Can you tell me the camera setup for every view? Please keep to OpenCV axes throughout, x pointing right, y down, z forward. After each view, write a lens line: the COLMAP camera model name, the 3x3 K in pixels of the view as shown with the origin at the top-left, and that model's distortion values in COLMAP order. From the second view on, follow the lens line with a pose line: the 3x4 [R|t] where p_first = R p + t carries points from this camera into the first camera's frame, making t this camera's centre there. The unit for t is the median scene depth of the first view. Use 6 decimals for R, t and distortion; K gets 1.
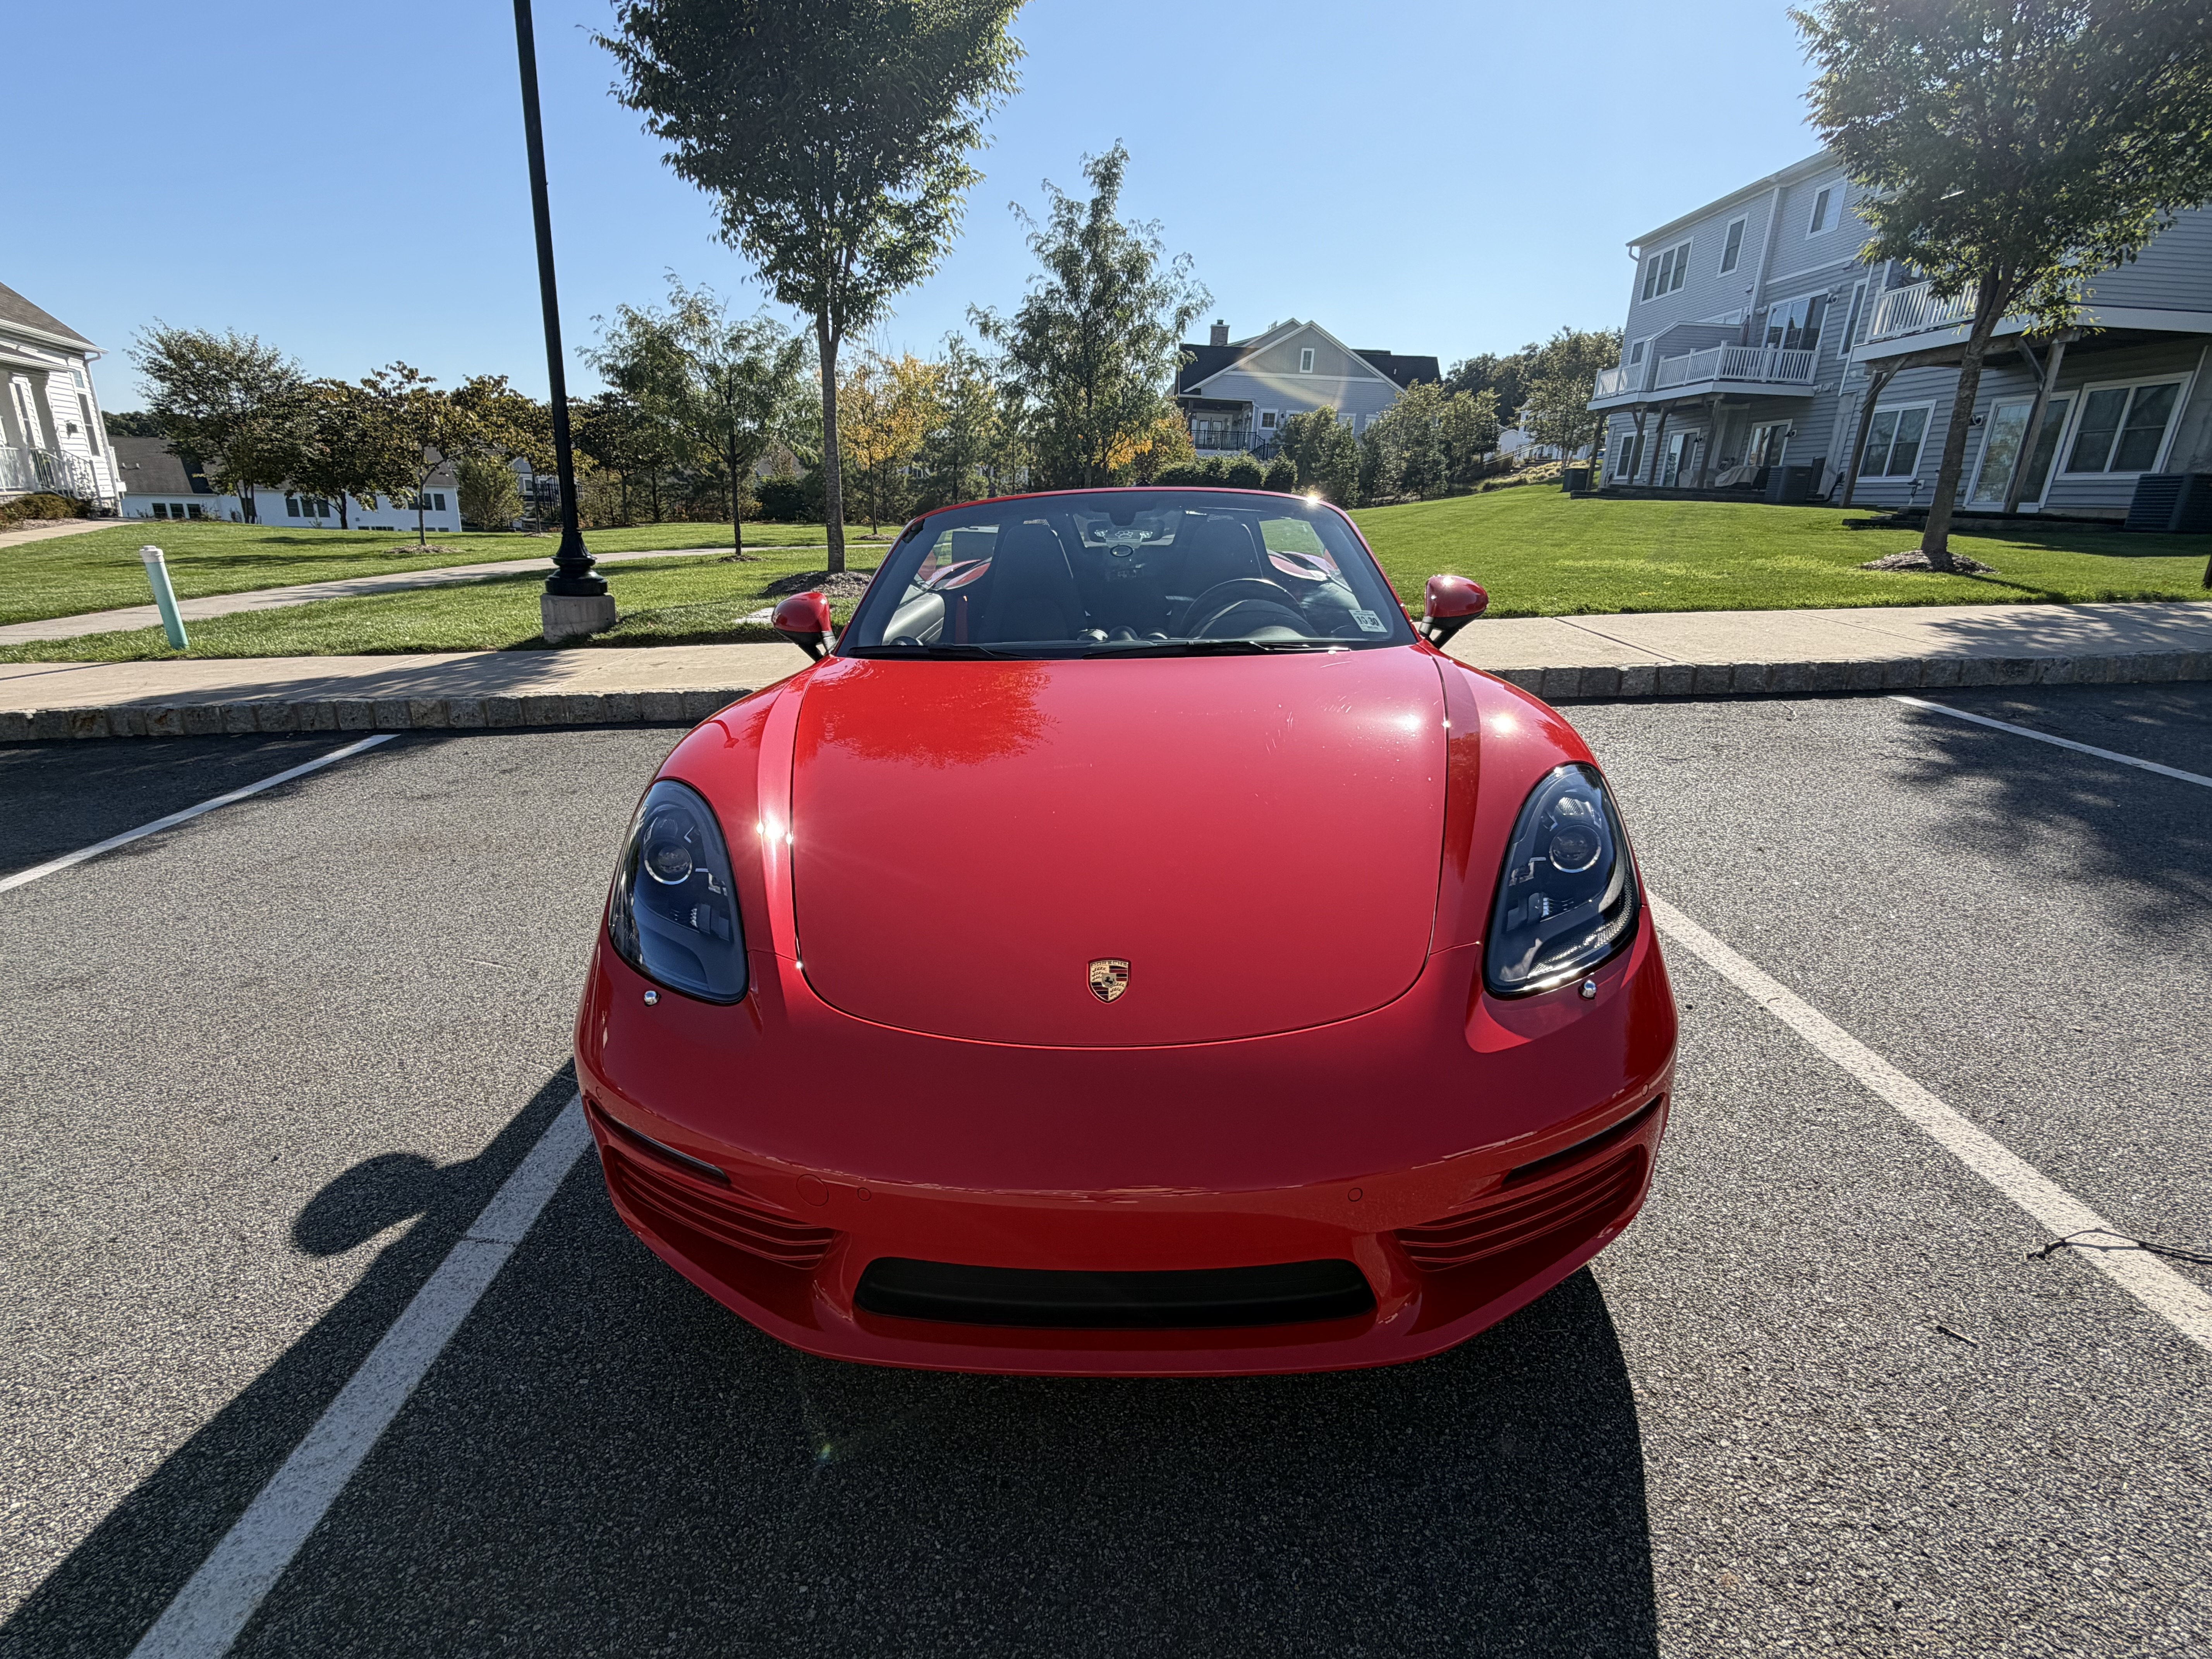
lens RADIAL K [[1042.4, 0, 1103.7], [0, 1042.4, 826.5], [0, 0, 1]] dist [0.001724, -0.001257]
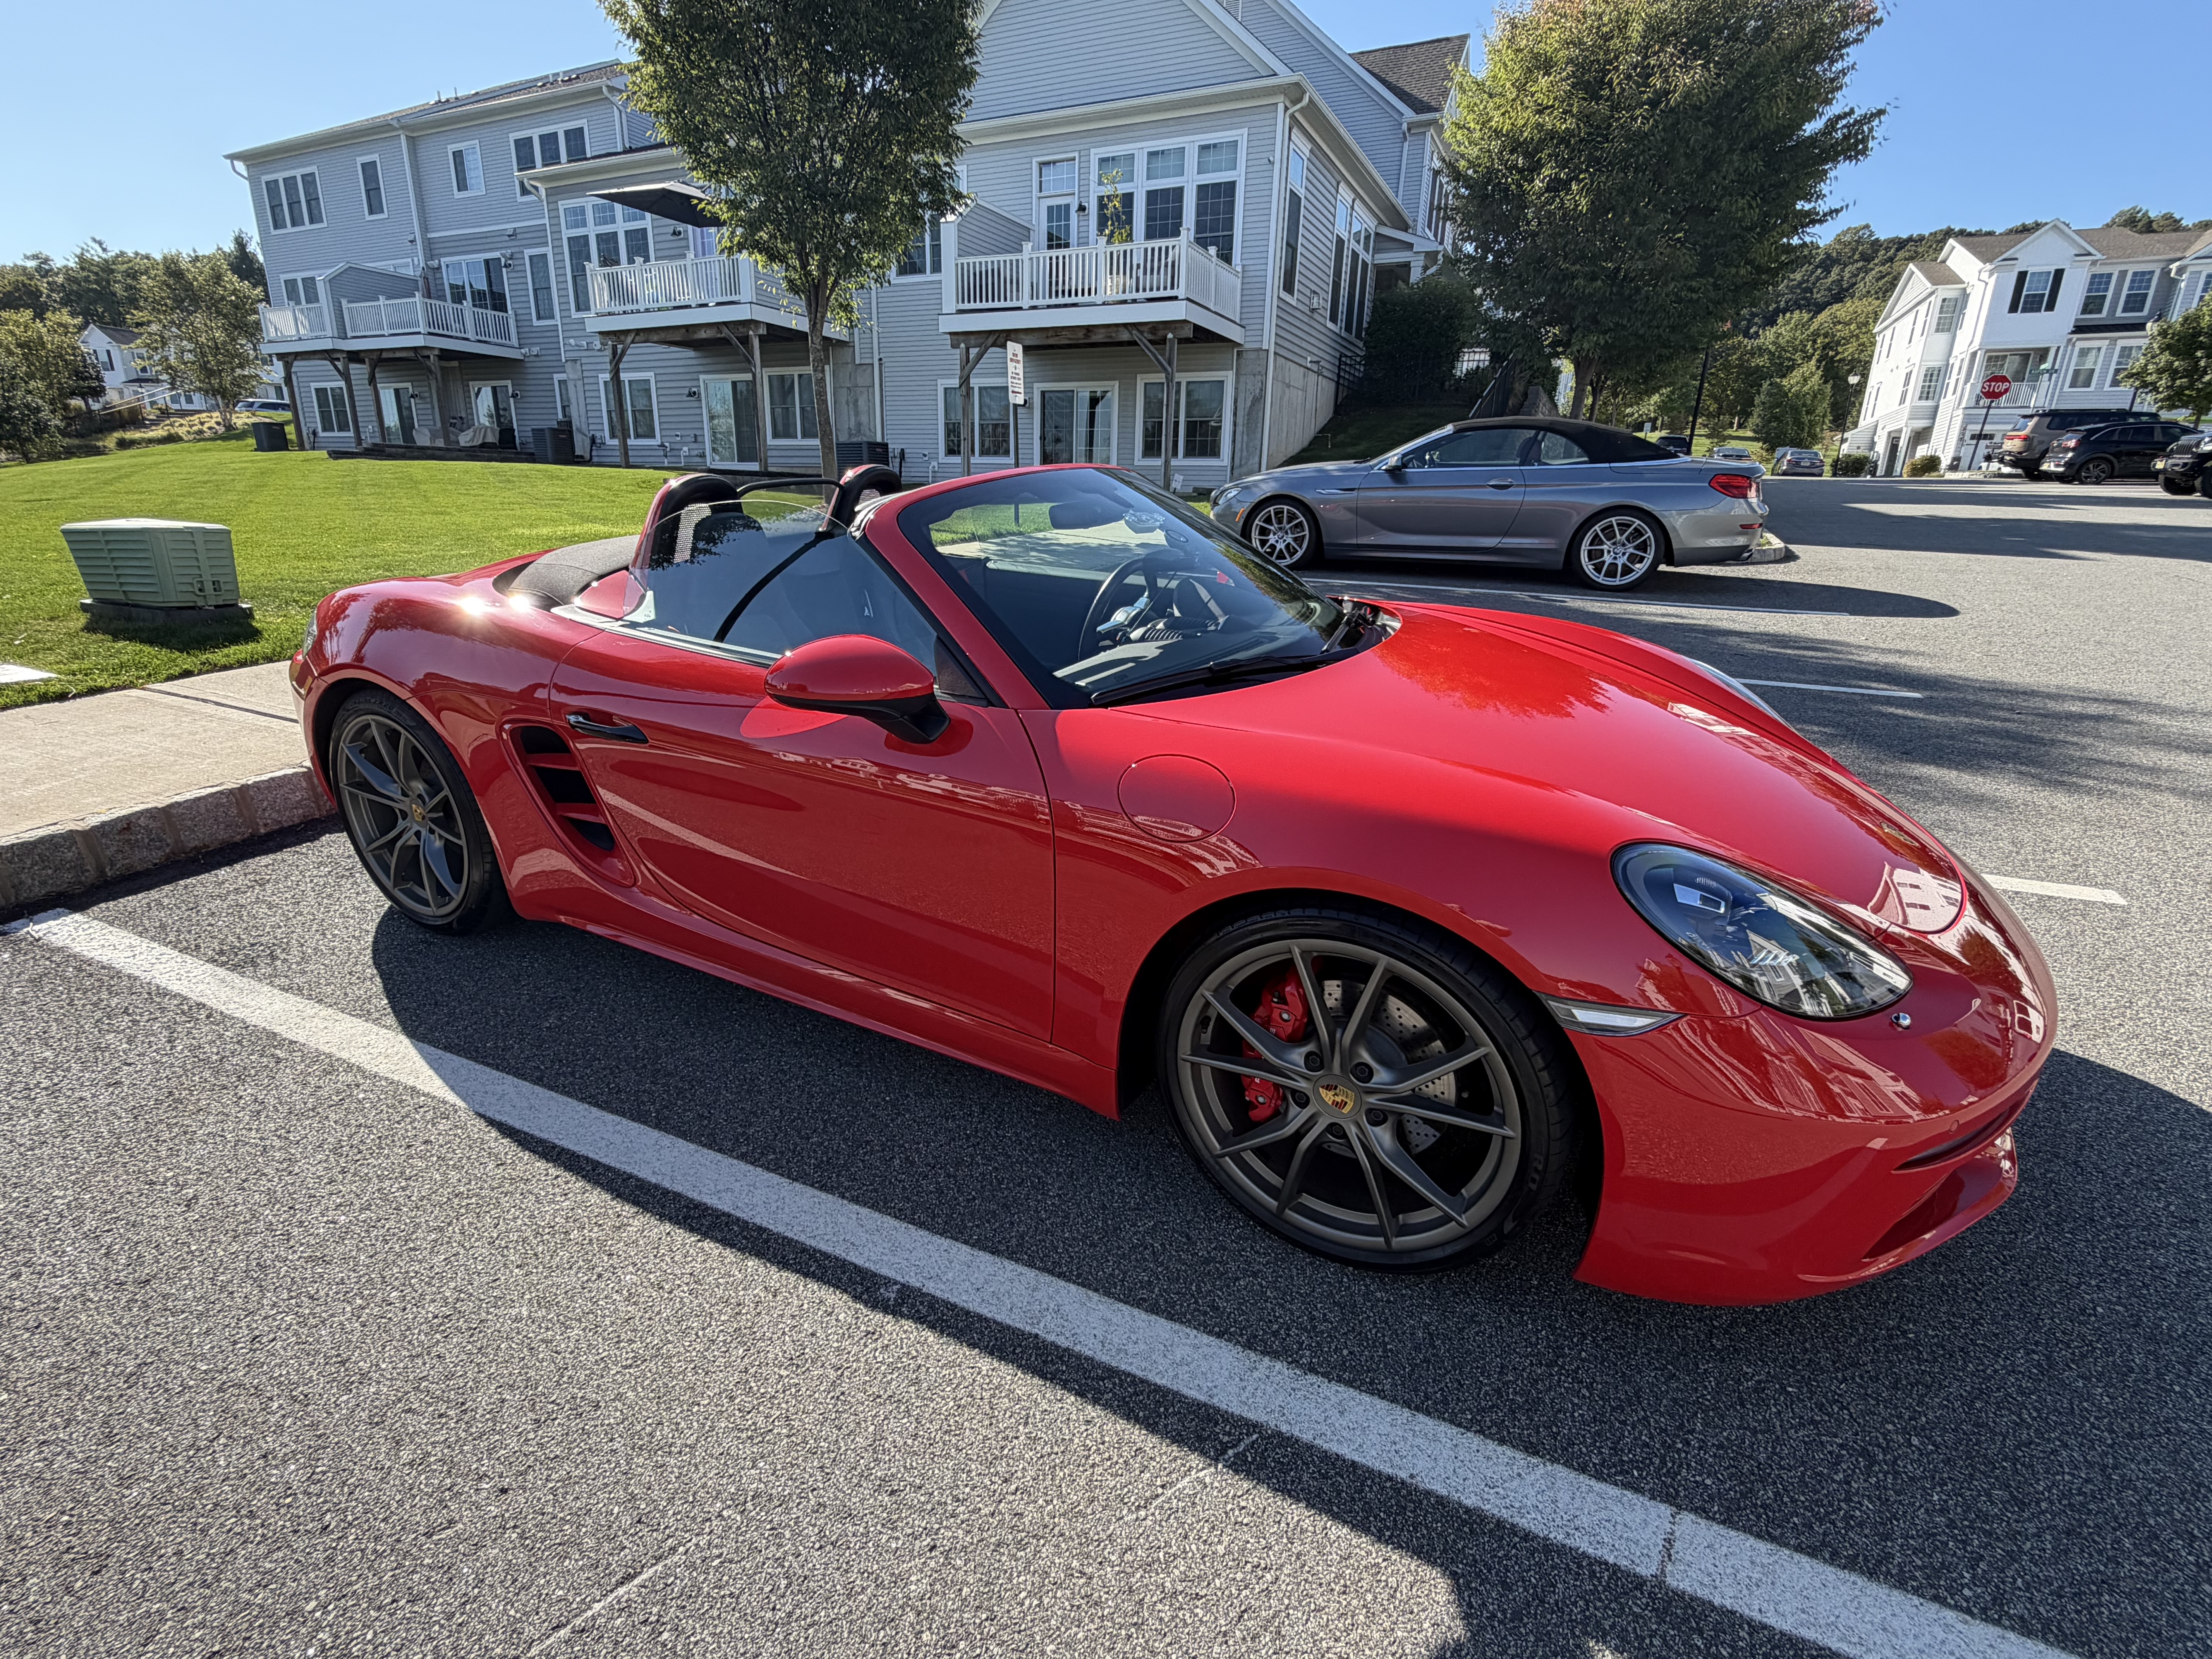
lens RADIAL K [[1029.1, 0, 1106.0], [0, 1029.1, 829.5], [0, 0, 1]] dist [-0.000413, -0.000813]
pose [[0.444882, -0.304227, 0.842334, -0.088653], [0.268060, 0.942650, 0.198881, -0.022803], [-0.854531, 0.137318, 0.500919, 0.066905]]
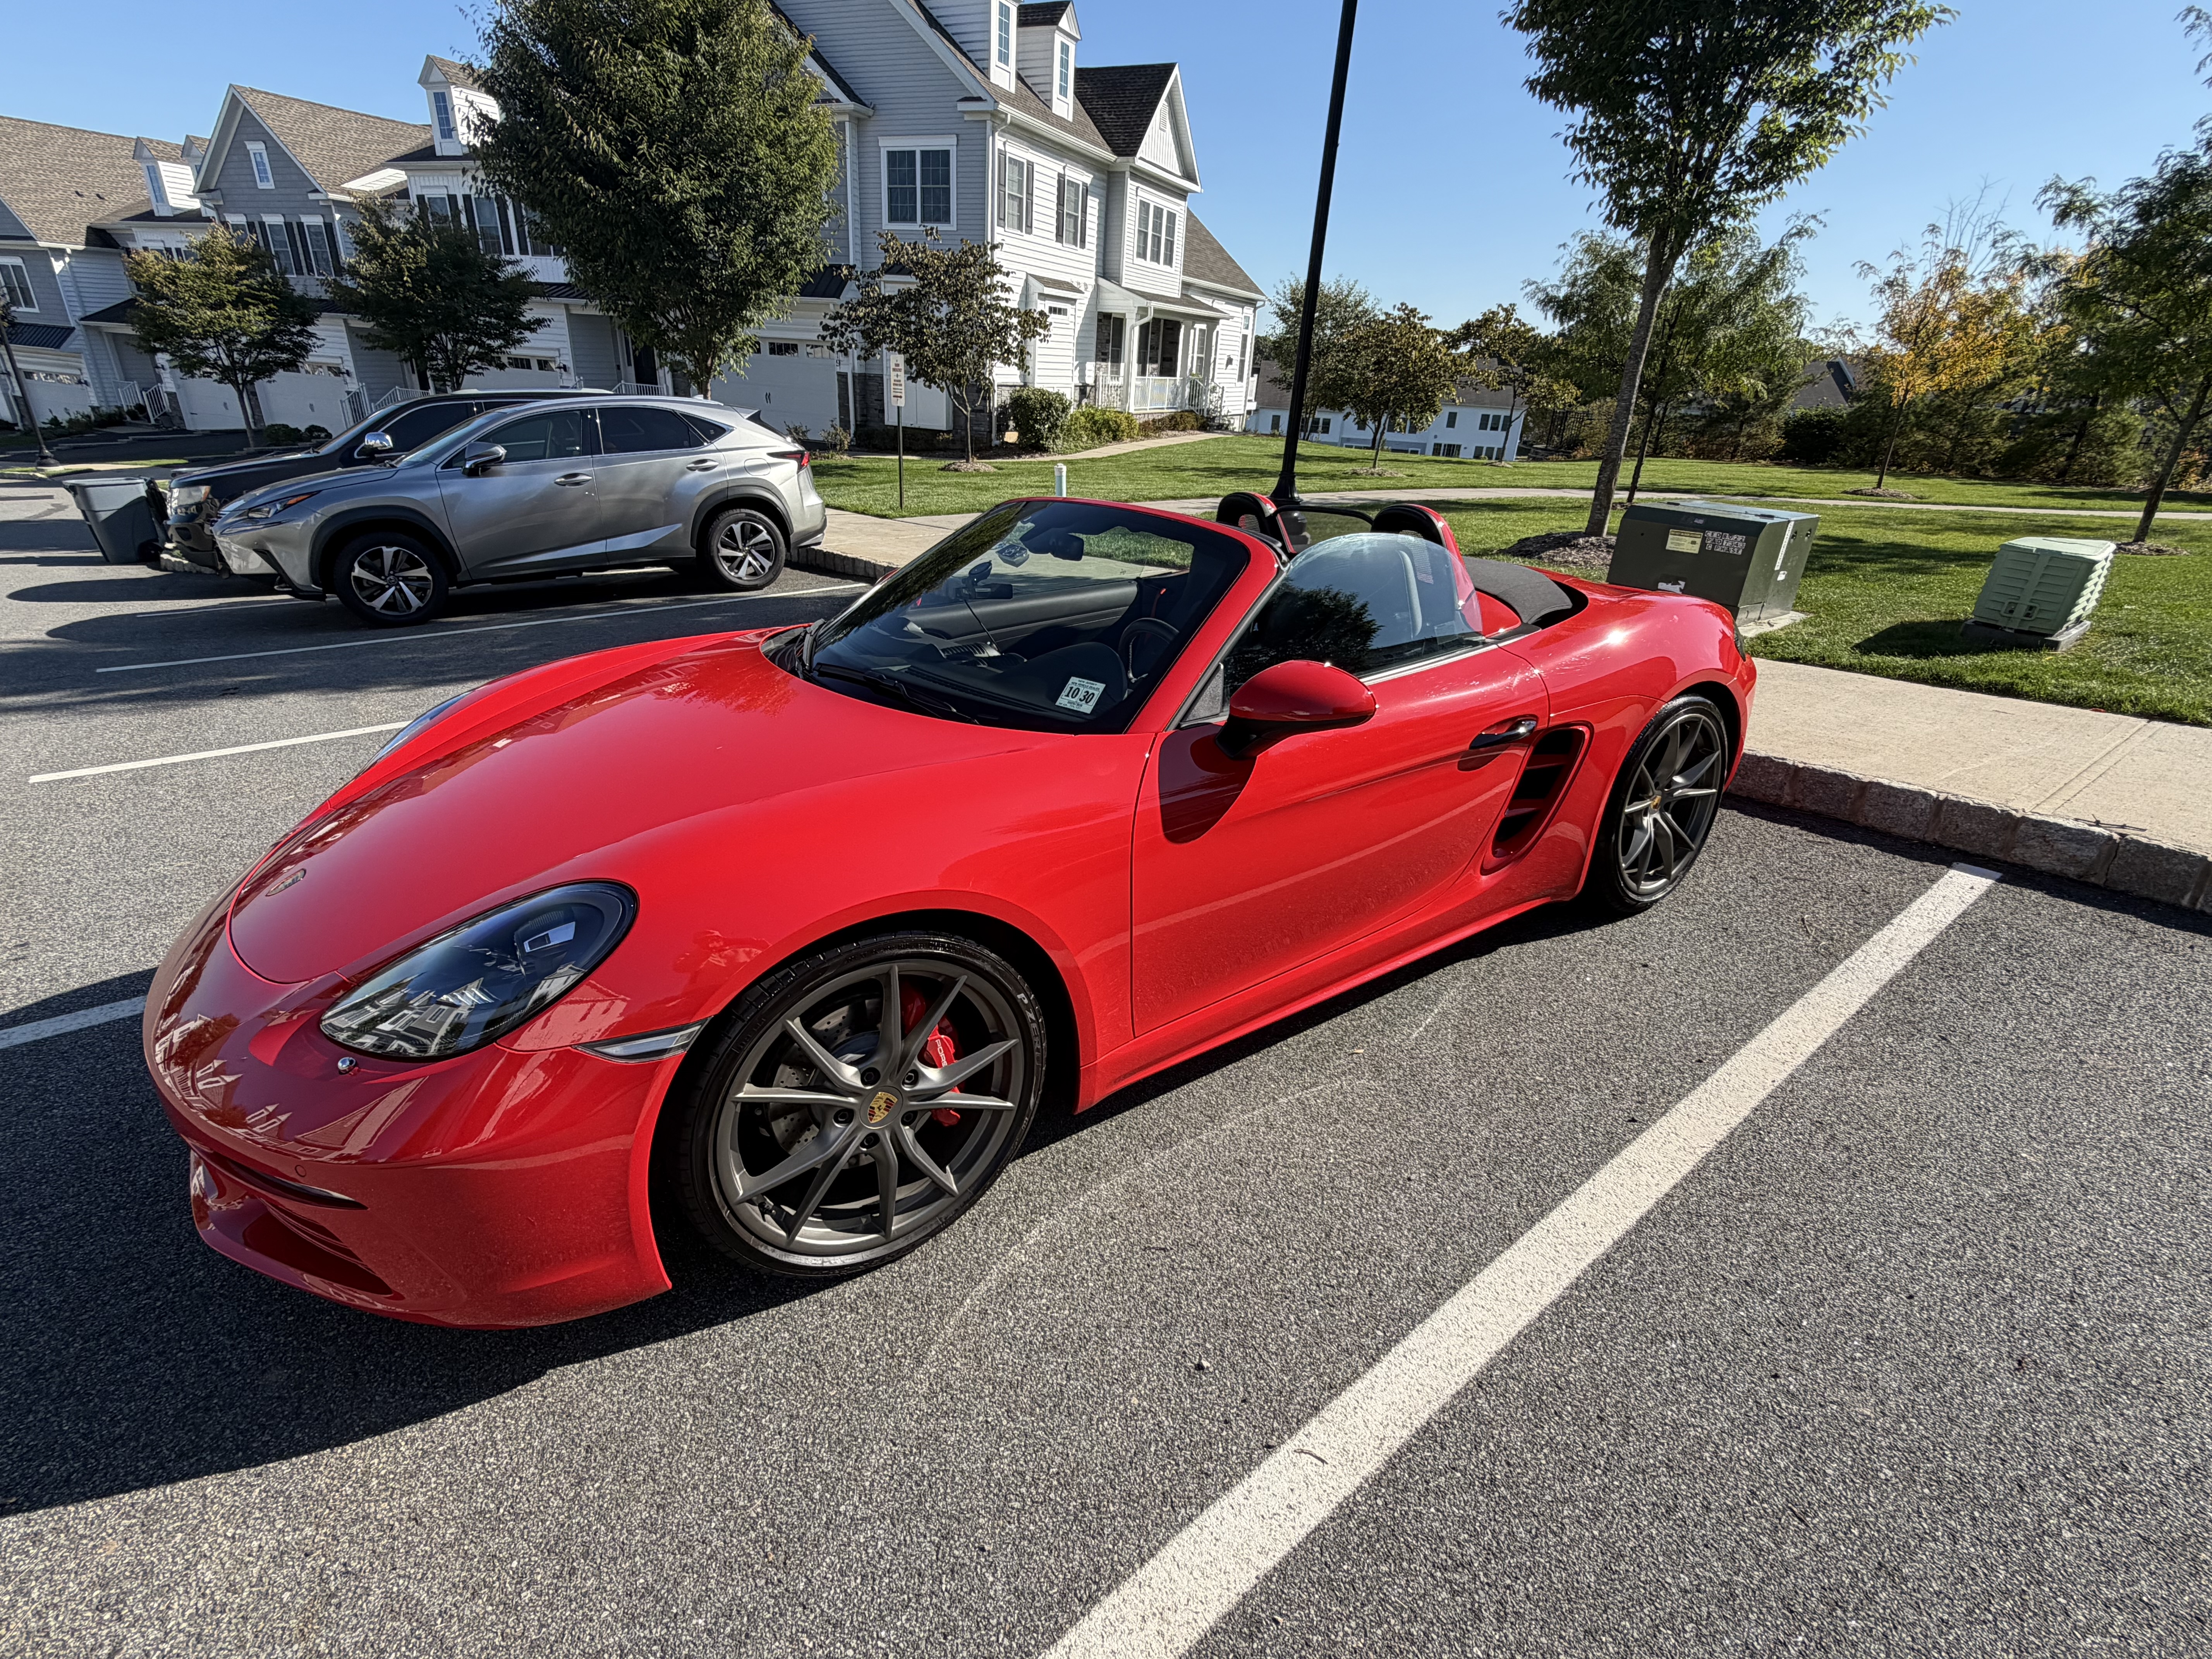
lens RADIAL K [[1040.8, 0, 1102.1], [0, 1040.8, 829.6], [0, 0, 1]] dist [0.000887, -0.000722]
pose [[0.610064, 0.317317, -0.726038, 0.086517], [-0.267305, 0.945012, 0.188413, -0.024858], [0.745902, 0.079130, 0.661339, 0.048112]]
